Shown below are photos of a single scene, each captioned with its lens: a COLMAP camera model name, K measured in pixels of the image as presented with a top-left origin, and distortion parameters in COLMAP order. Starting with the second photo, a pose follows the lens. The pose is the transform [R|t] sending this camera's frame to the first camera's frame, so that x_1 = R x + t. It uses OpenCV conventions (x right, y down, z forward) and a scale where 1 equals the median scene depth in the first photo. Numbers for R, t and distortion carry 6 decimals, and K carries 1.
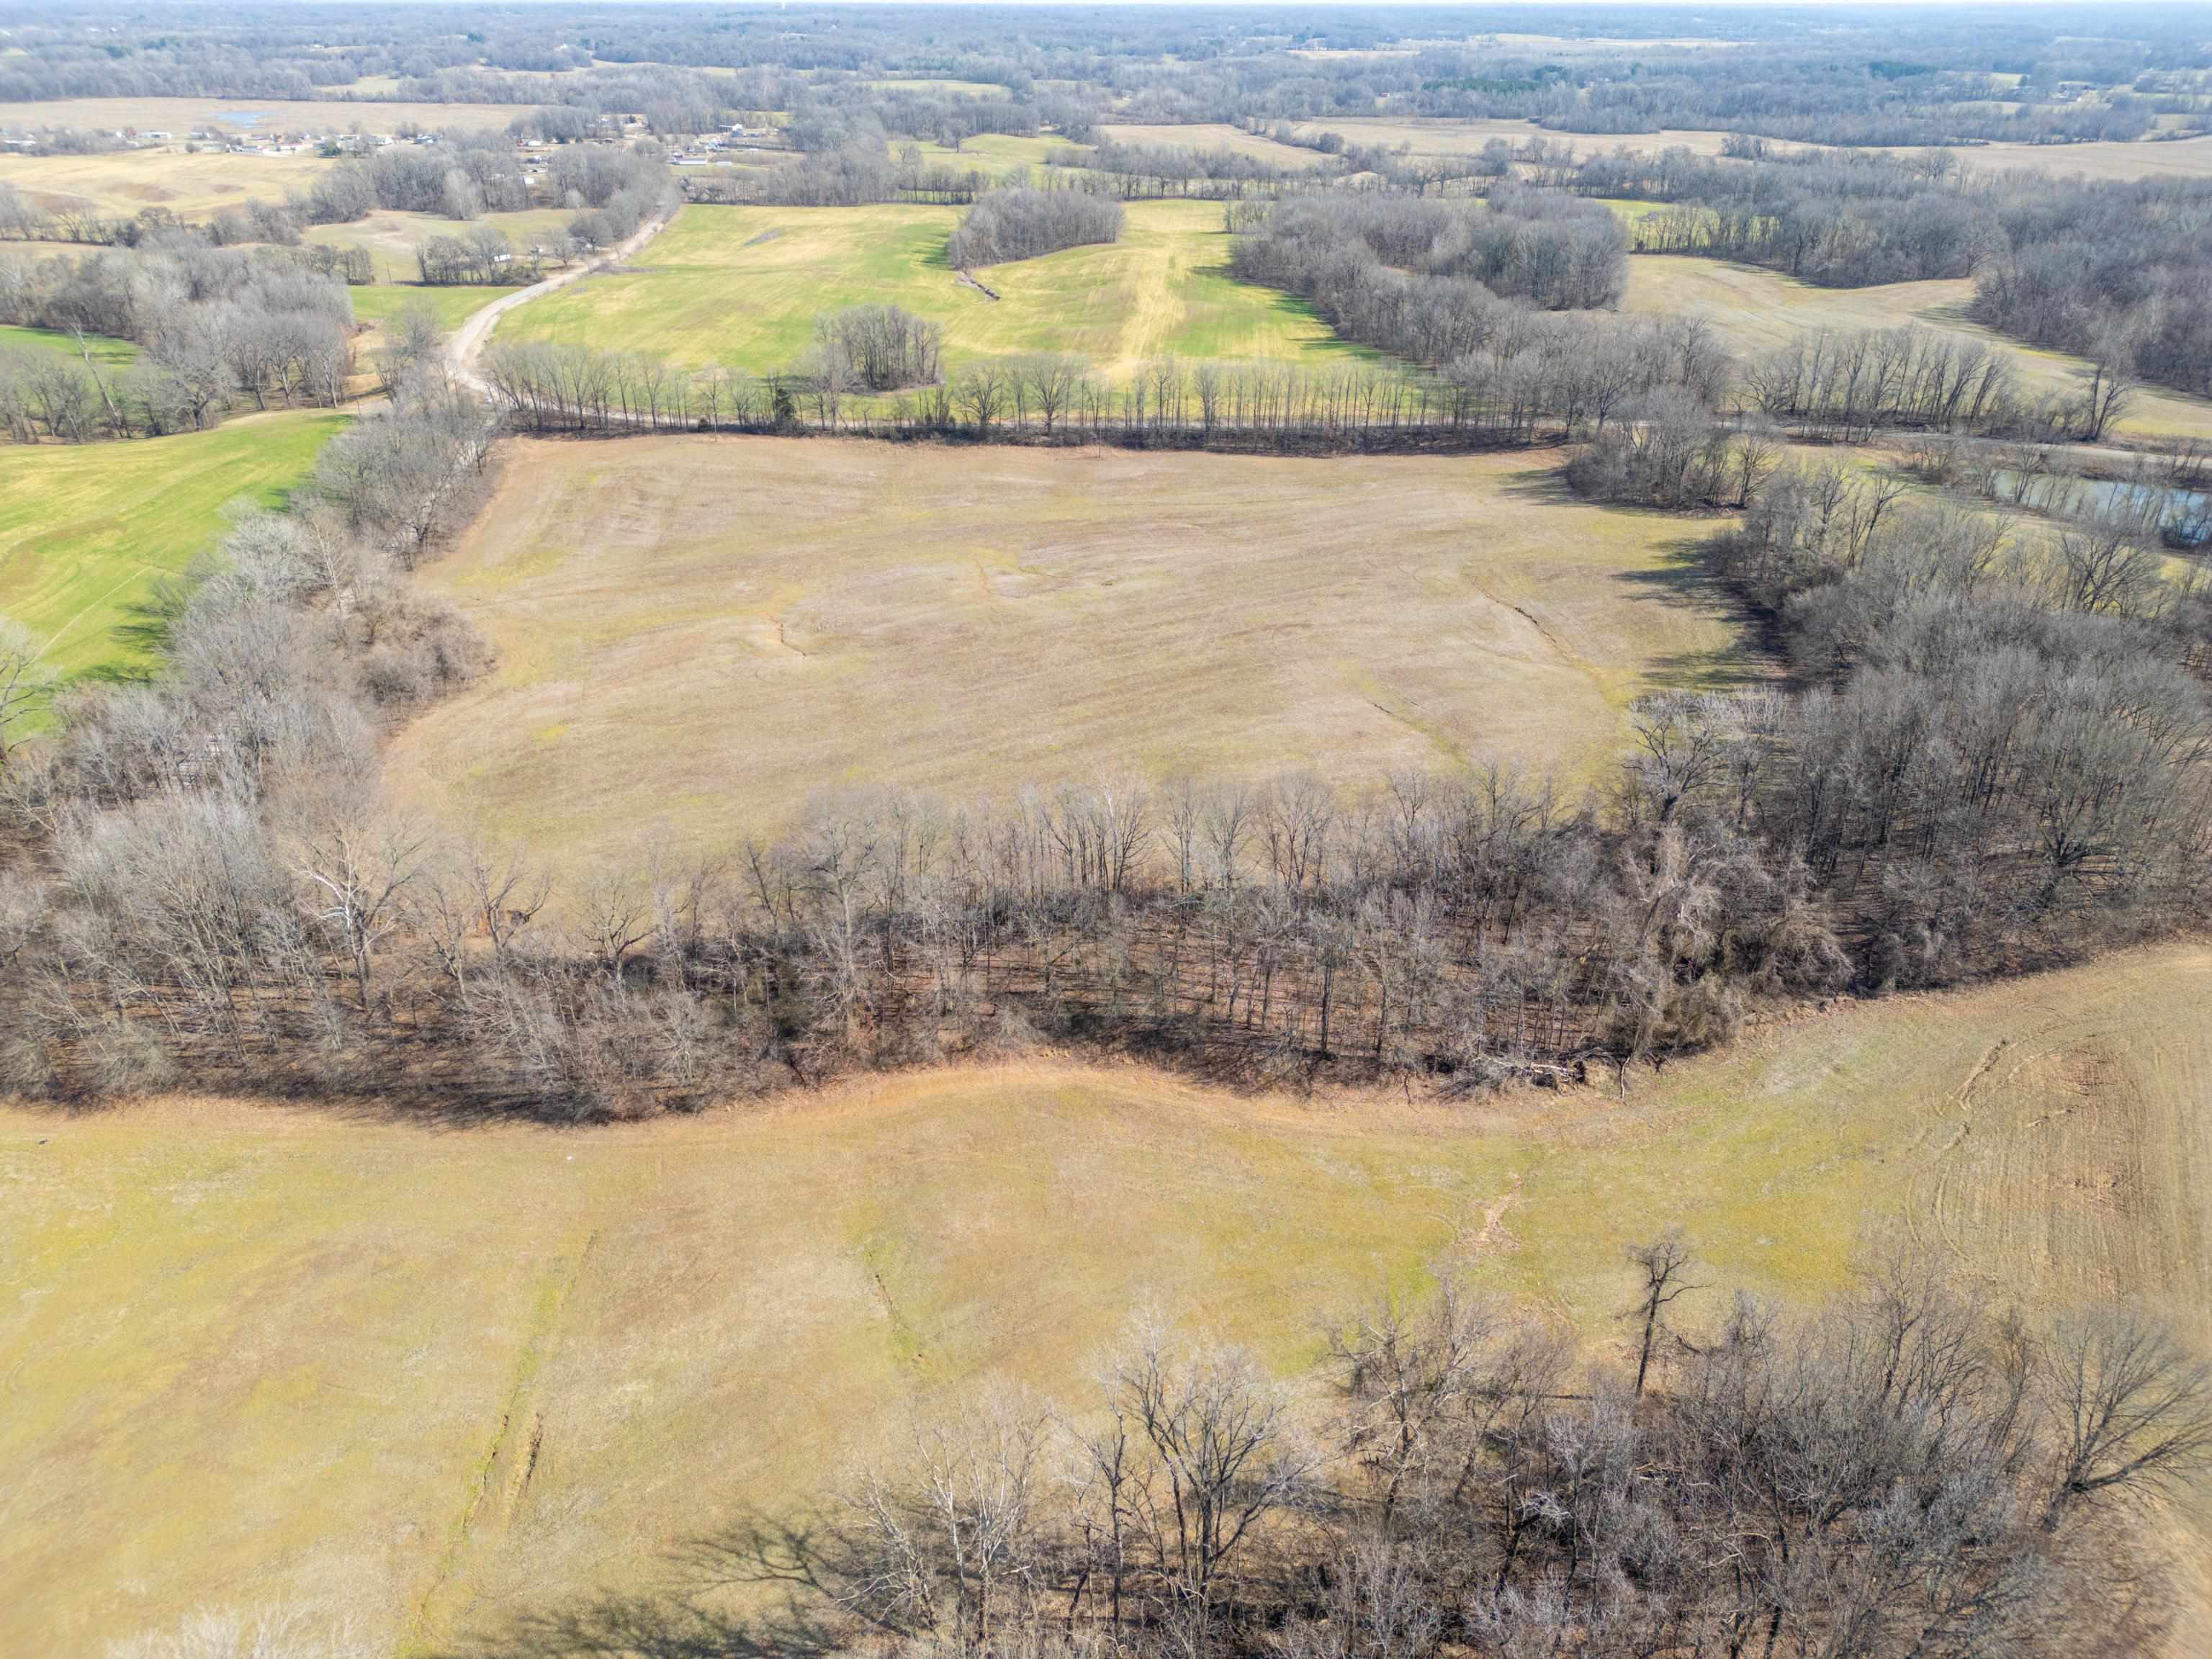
lens RADIAL K [[1524.5, 0, 1113.9], [0, 1524.5, 839.4], [0, 0, 1]] dist [0.063199, -0.048669]
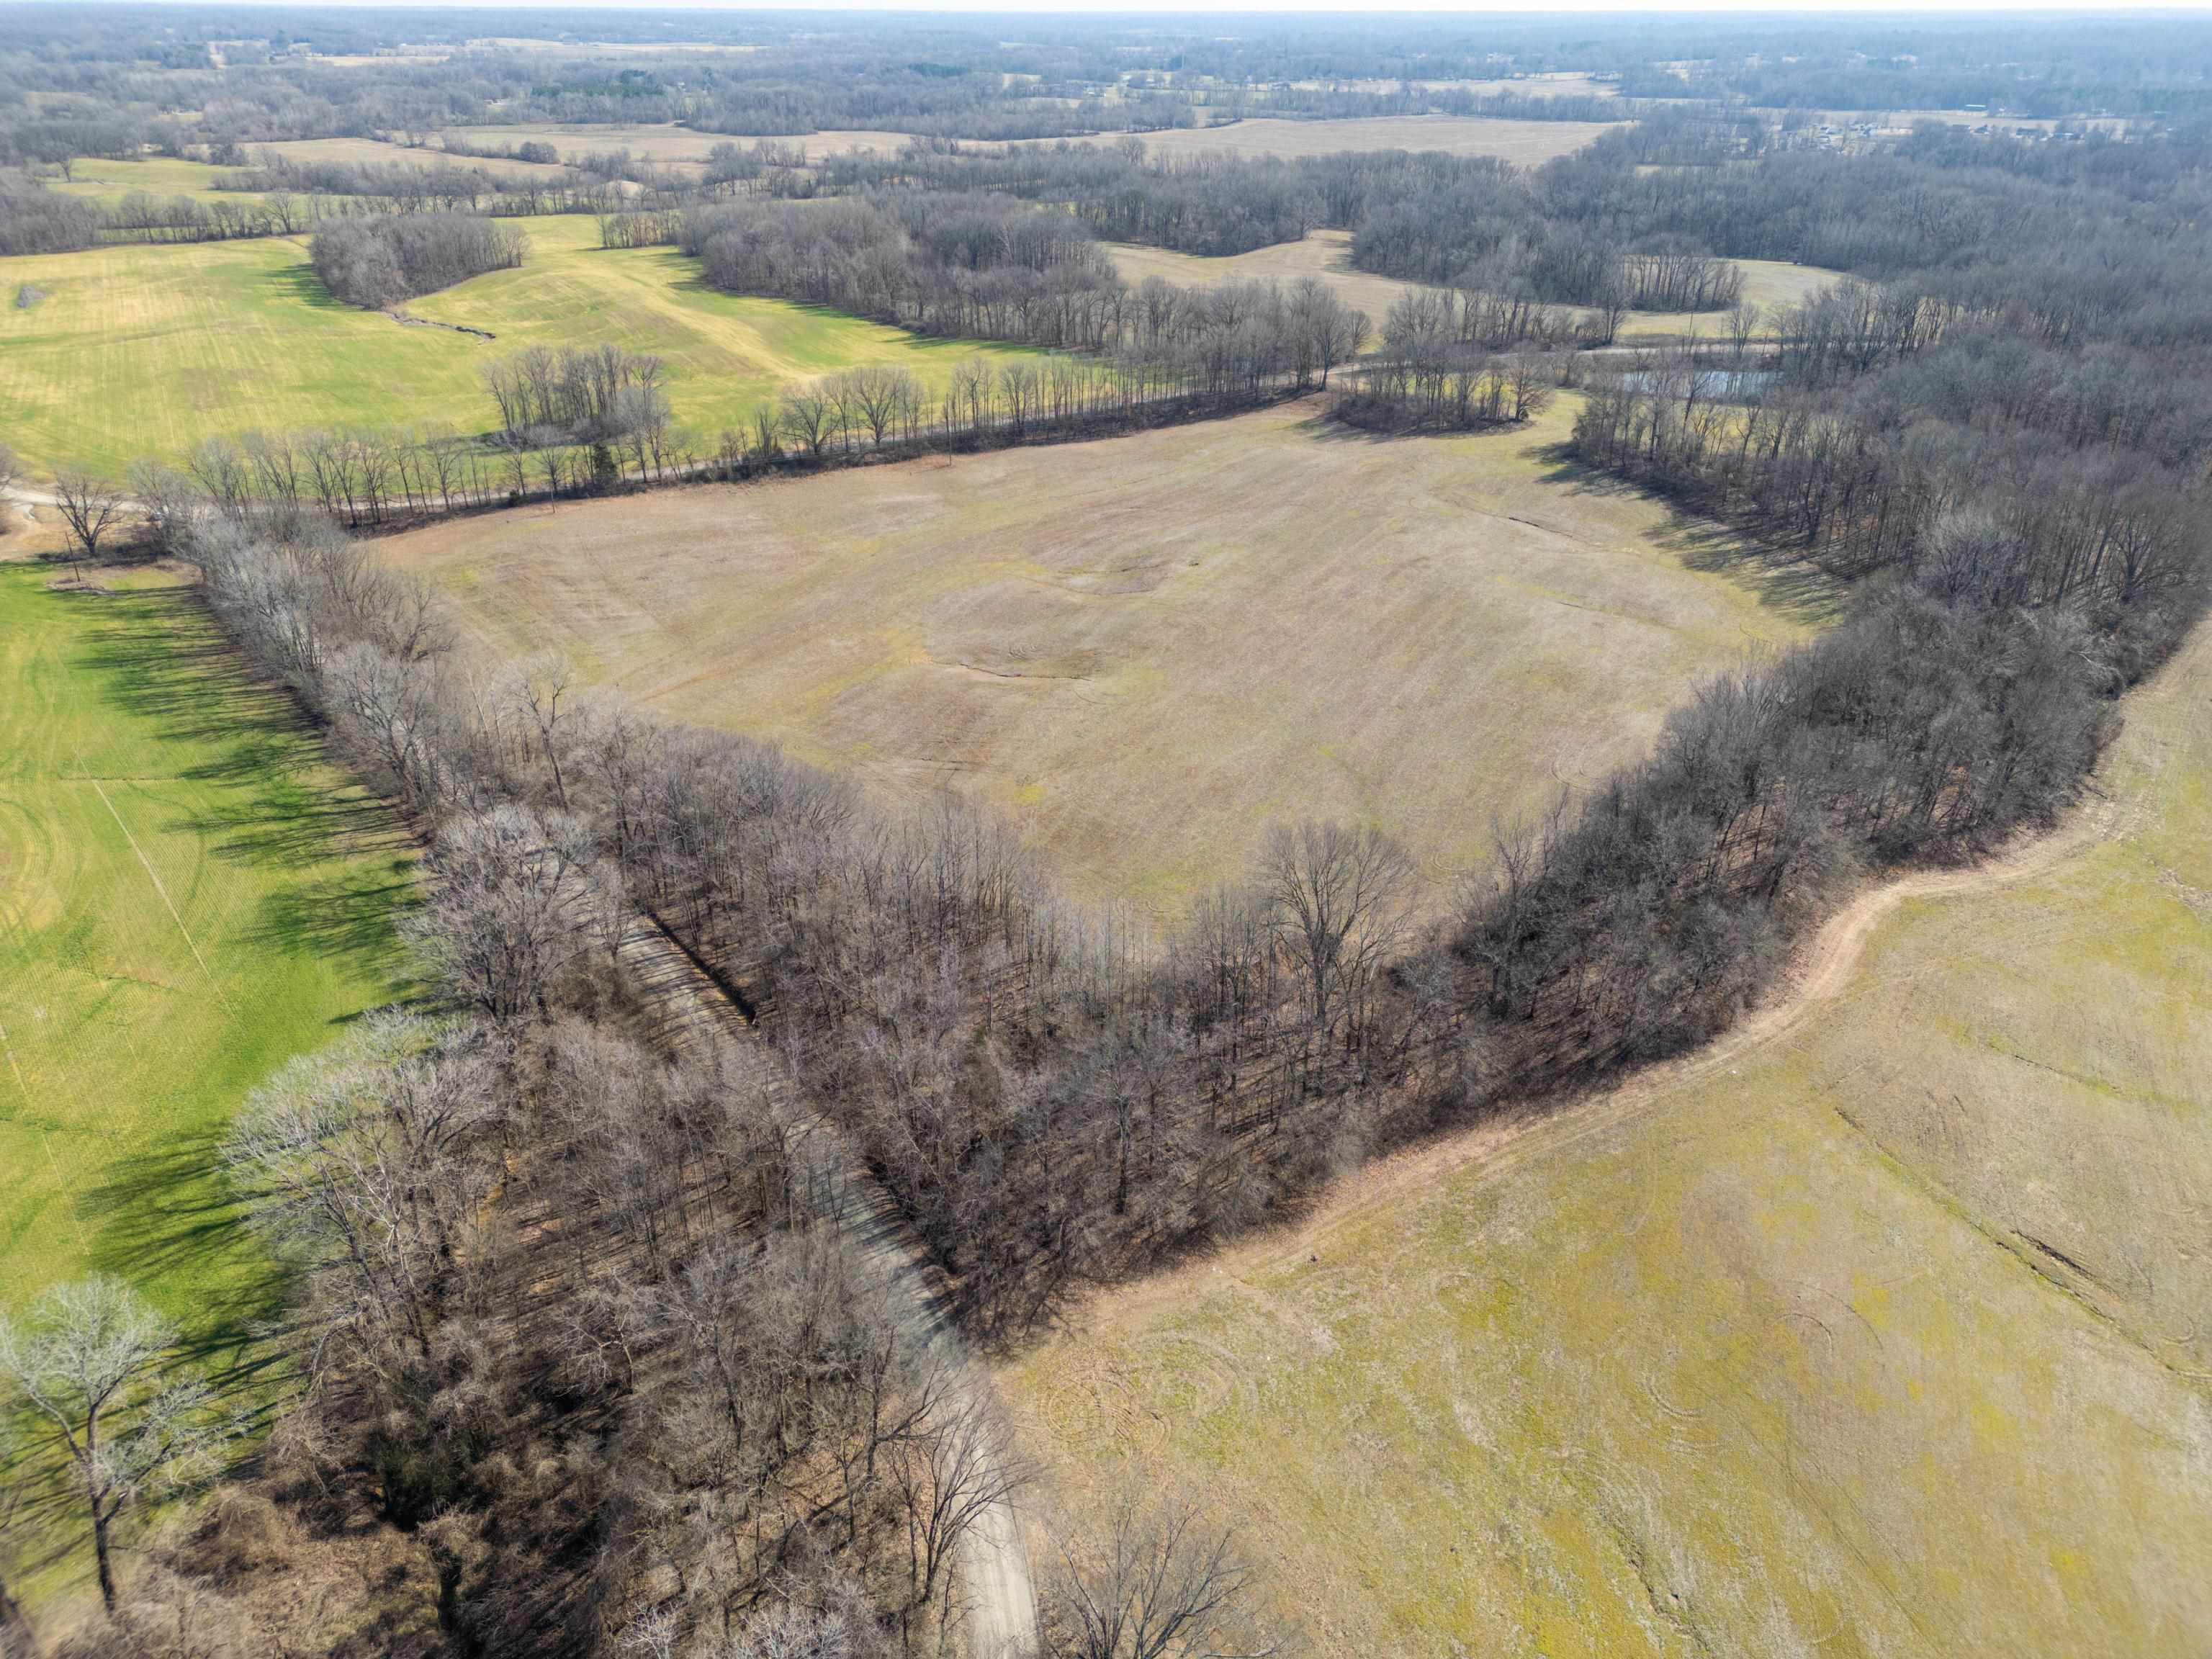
lens RADIAL K [[1524.5, 0, 1116.4], [0, 1524.5, 827.0], [0, 0, 1]] dist [0.063199, -0.048669]
pose [[0.829231, -0.263885, 0.492688, -0.462073], [0.267949, 0.961311, 0.063901, -0.056331], [-0.490489, 0.079026, 0.867857, 0.097380]]
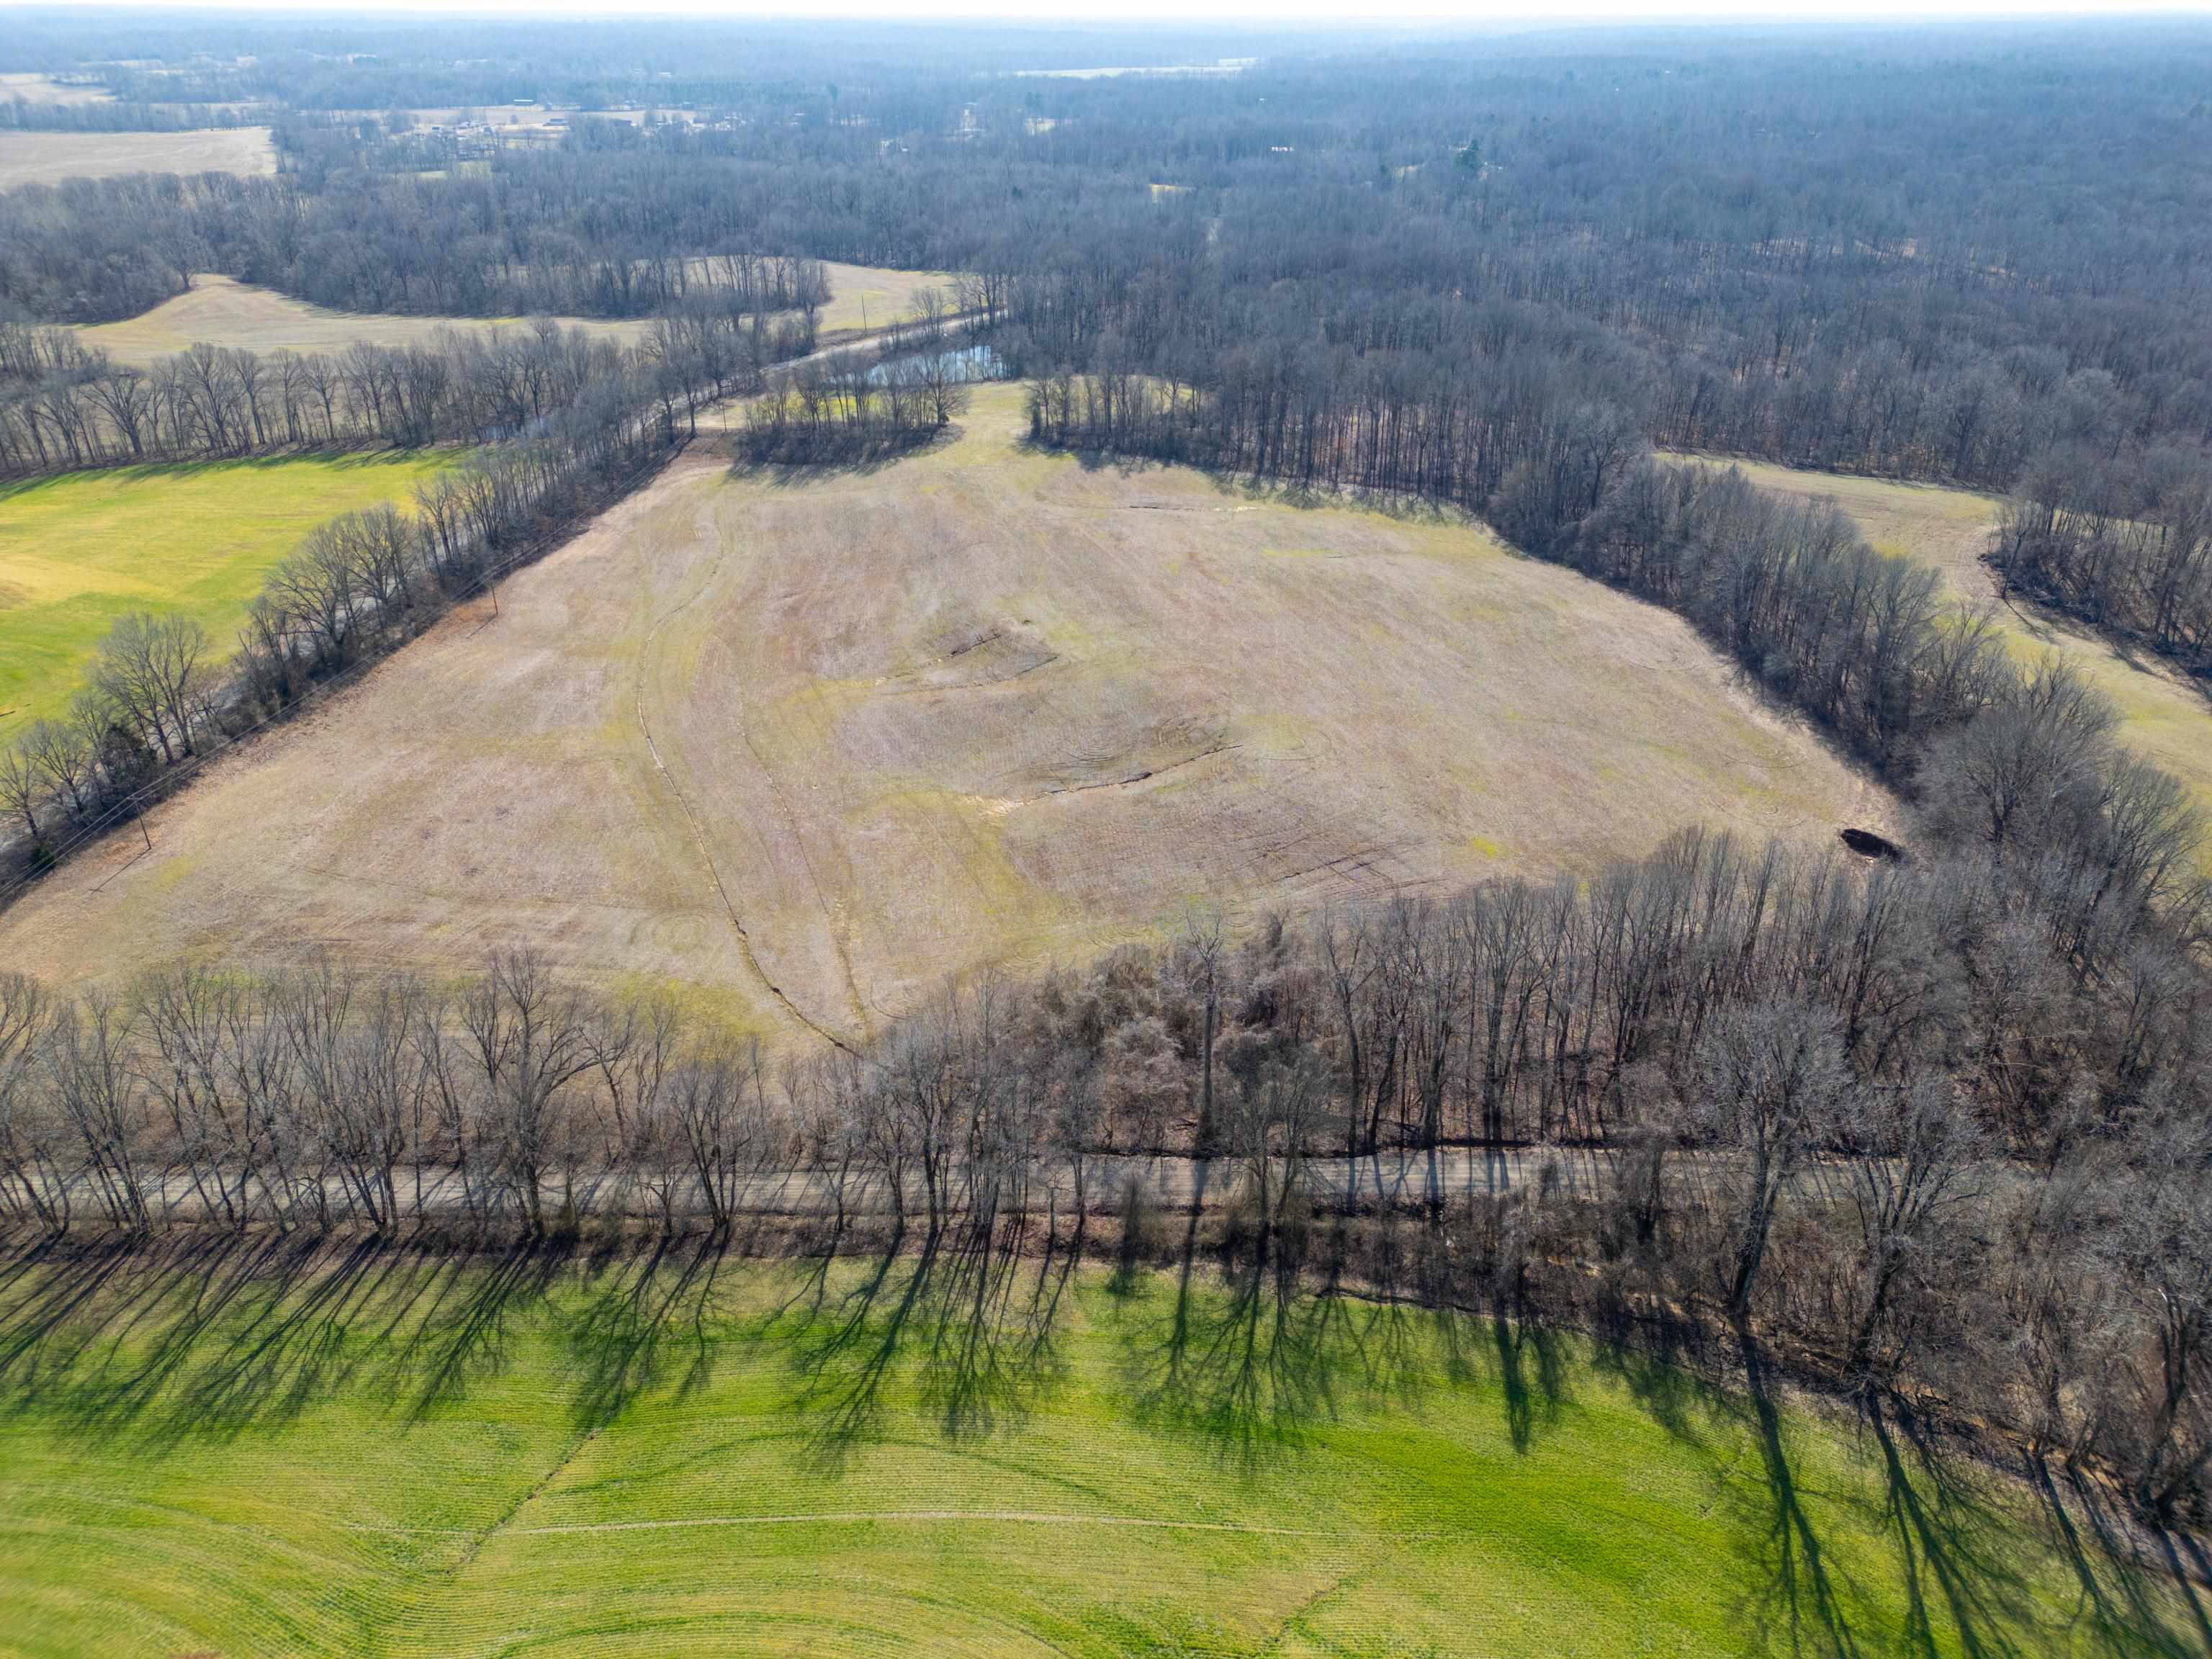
lens RADIAL K [[1524.5, 0, 1111.4], [0, 1524.5, 816.0], [0, 0, 1]] dist [0.063199, -0.048669]
pose [[0.081715, -0.463775, 0.882176, -0.676431], [0.473267, 0.797033, 0.375176, -0.303189], [-0.877121, 0.386847, 0.284619, 0.547292]]
